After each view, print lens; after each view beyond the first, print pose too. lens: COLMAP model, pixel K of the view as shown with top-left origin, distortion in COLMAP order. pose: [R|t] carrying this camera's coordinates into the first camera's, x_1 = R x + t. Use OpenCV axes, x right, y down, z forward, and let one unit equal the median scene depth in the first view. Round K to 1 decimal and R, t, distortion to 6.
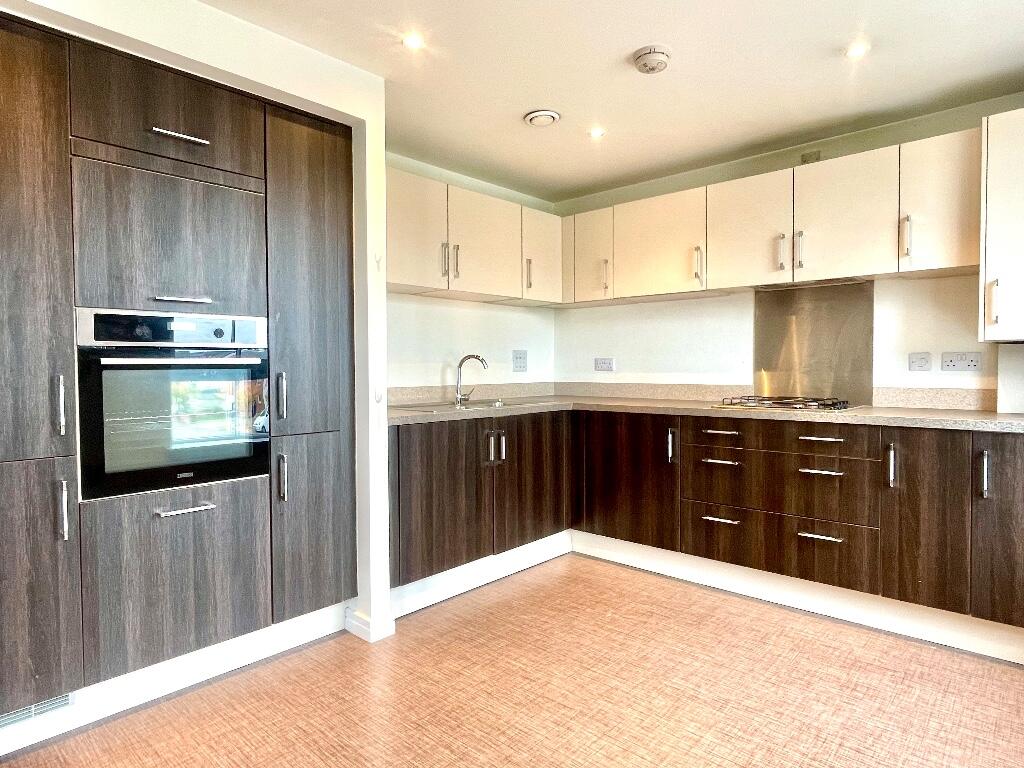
lens RADIAL K [[596.6, 0, 512.0], [0, 596.6, 384.0], [0, 0, 1]] dist [0.003070, 0.000078]
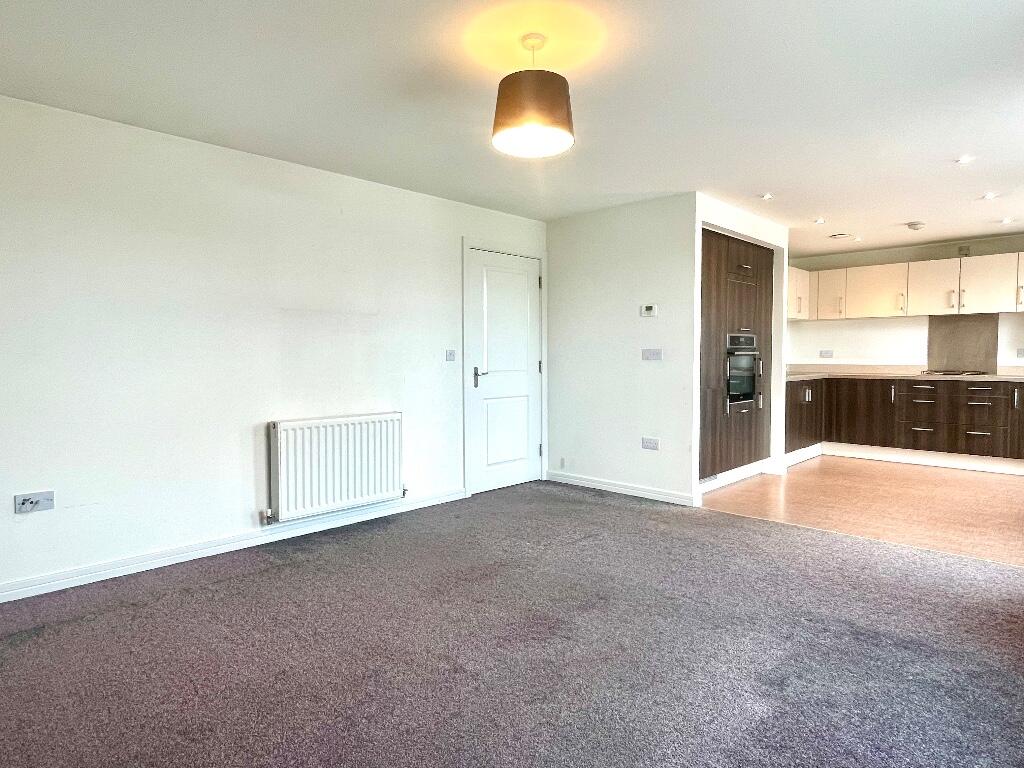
lens RADIAL K [[602.2, 0, 512.0], [0, 602.2, 384.0], [0, 0, 1]] dist [0.000398, 0.000720]
pose [[0.999714, 0.000327, -0.023892, -1.022565], [0.000085, 0.999851, 0.017237, 0.033979], [0.023894, -0.017234, 0.999566, -1.117395]]
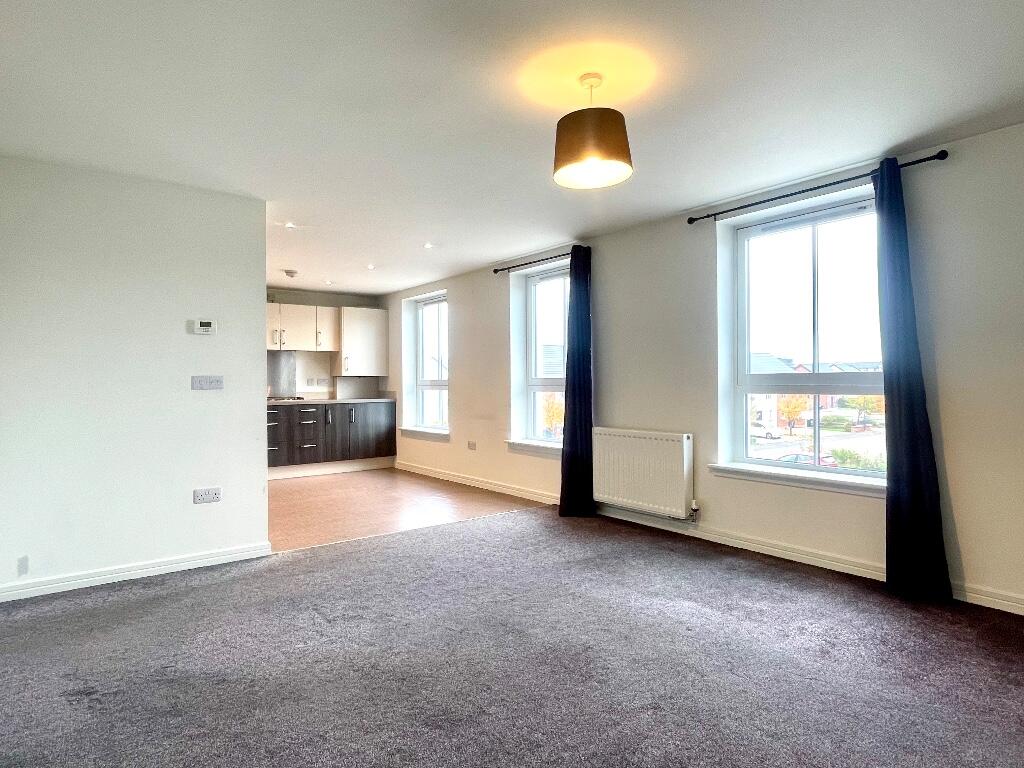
lens RADIAL K [[596.6, 0, 512.0], [0, 596.6, 384.0], [0, 0, 1]] dist [0.003070, 0.000078]
pose [[0.170611, -0.002107, 0.985336, -1.819333], [0.036747, 0.999316, -0.004225, 0.015555], [-0.984653, 0.036929, 0.170571, -0.360994]]
